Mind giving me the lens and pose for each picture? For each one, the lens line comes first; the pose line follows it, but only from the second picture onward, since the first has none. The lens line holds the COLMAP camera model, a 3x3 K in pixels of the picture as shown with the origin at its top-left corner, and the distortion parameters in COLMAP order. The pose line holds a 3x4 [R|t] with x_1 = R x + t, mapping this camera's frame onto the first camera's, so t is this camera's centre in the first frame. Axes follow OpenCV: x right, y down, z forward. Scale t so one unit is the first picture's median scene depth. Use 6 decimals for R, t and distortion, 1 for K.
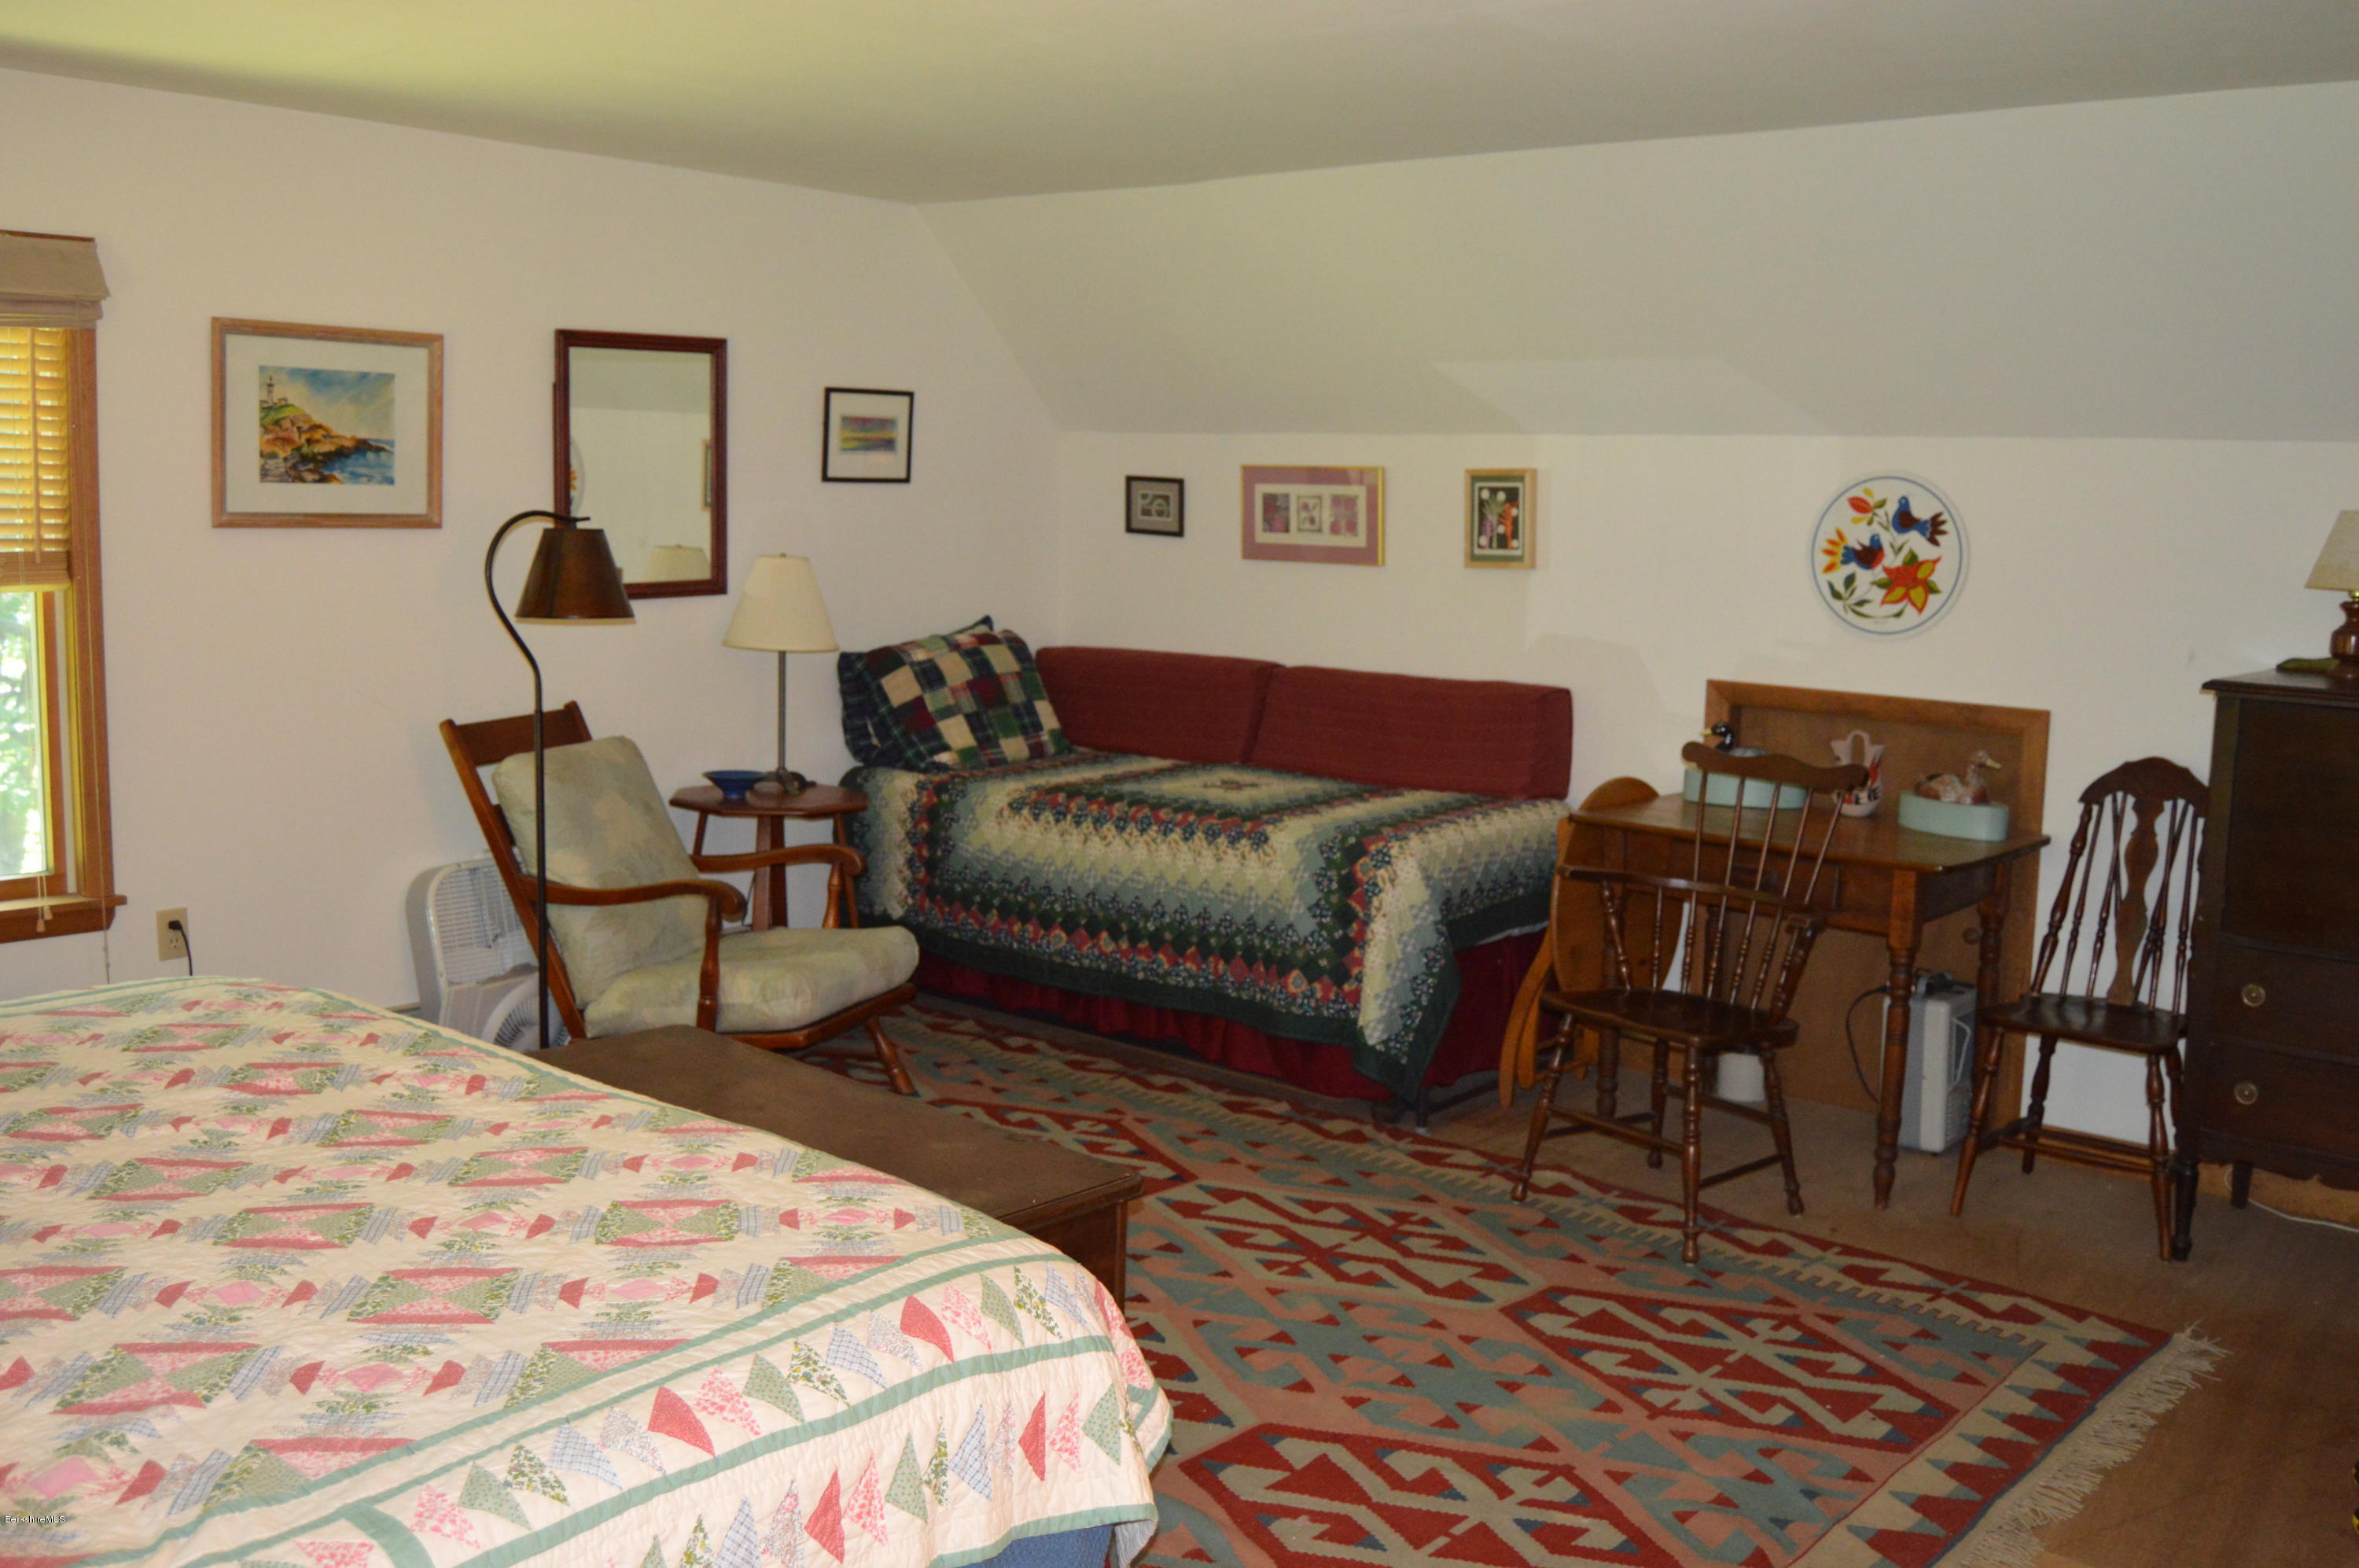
lens RADIAL K [[2129.6, 0, 1179.5], [0, 2129.6, 784.0], [0, 0, 1]] dist [-0.061398, 0.021327]
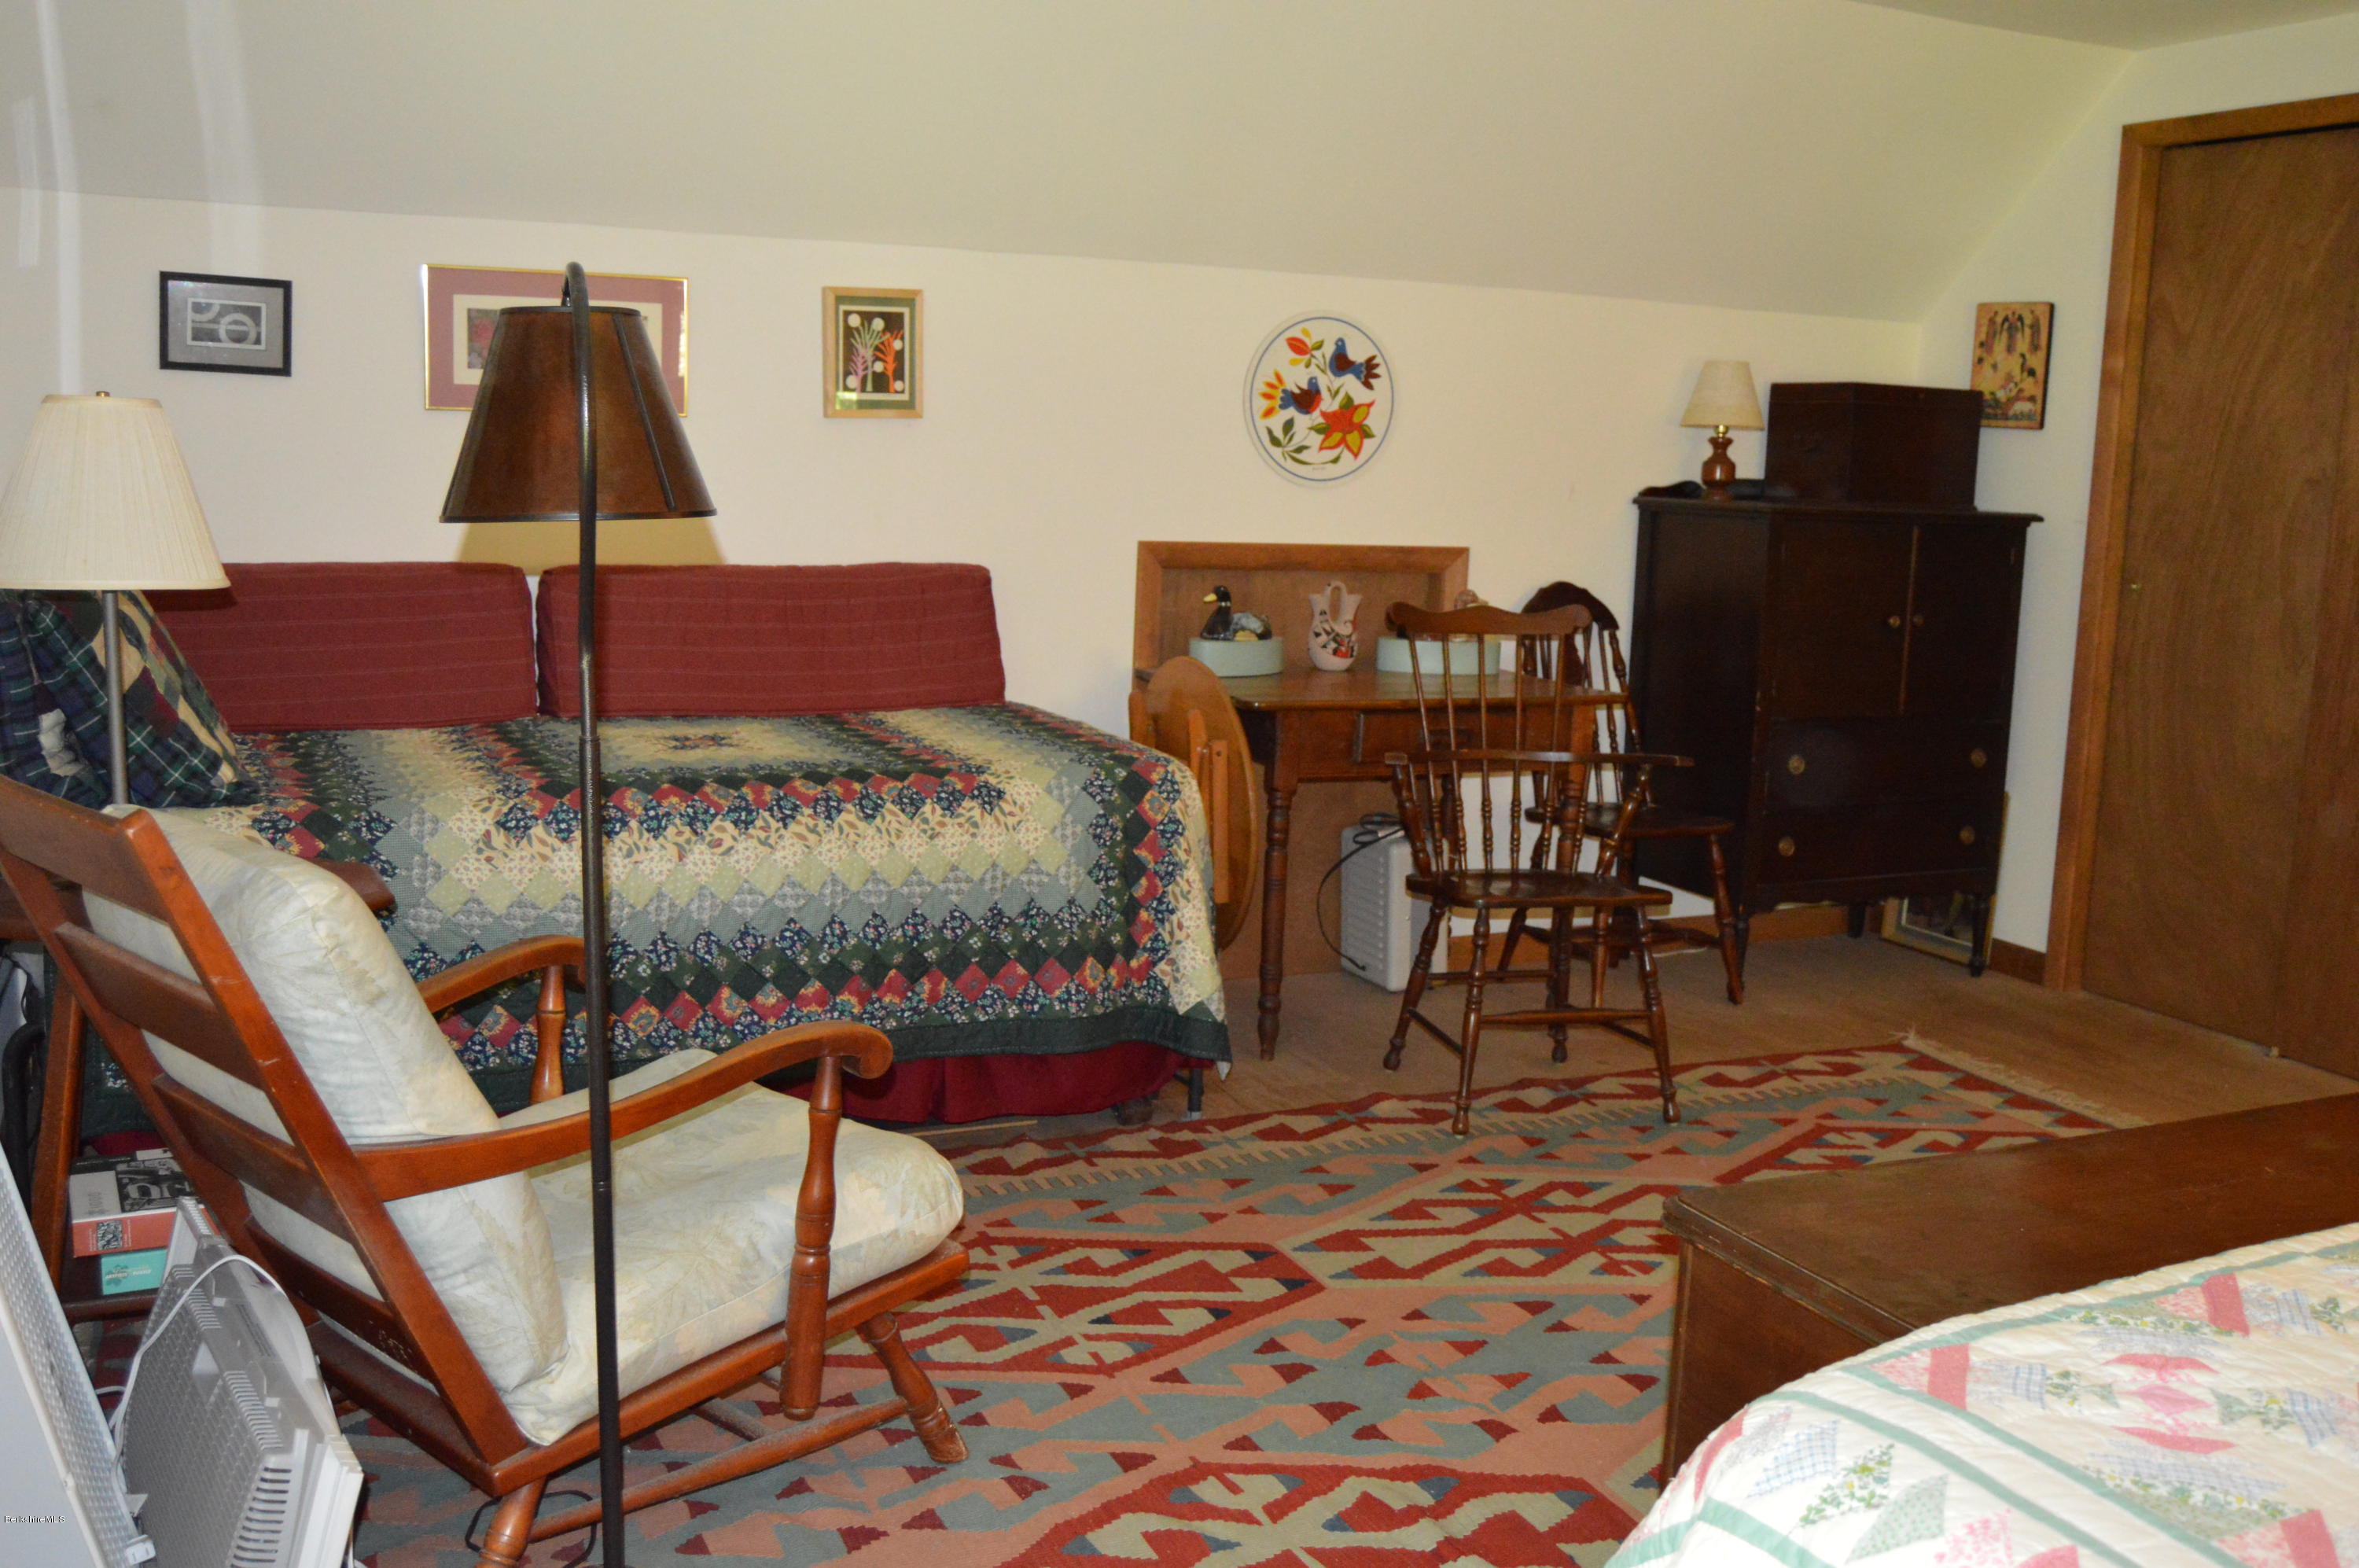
lens RADIAL K [[2129.6, 0, 1179.5], [0, 2129.6, 784.0], [0, 0, 1]] dist [-0.061398, 0.021327]
pose [[0.407922, -0.156006, 0.899590, -0.592783], [0.101797, 0.986922, 0.124990, -0.062305], [-0.907324, 0.040589, 0.418468, 0.657055]]
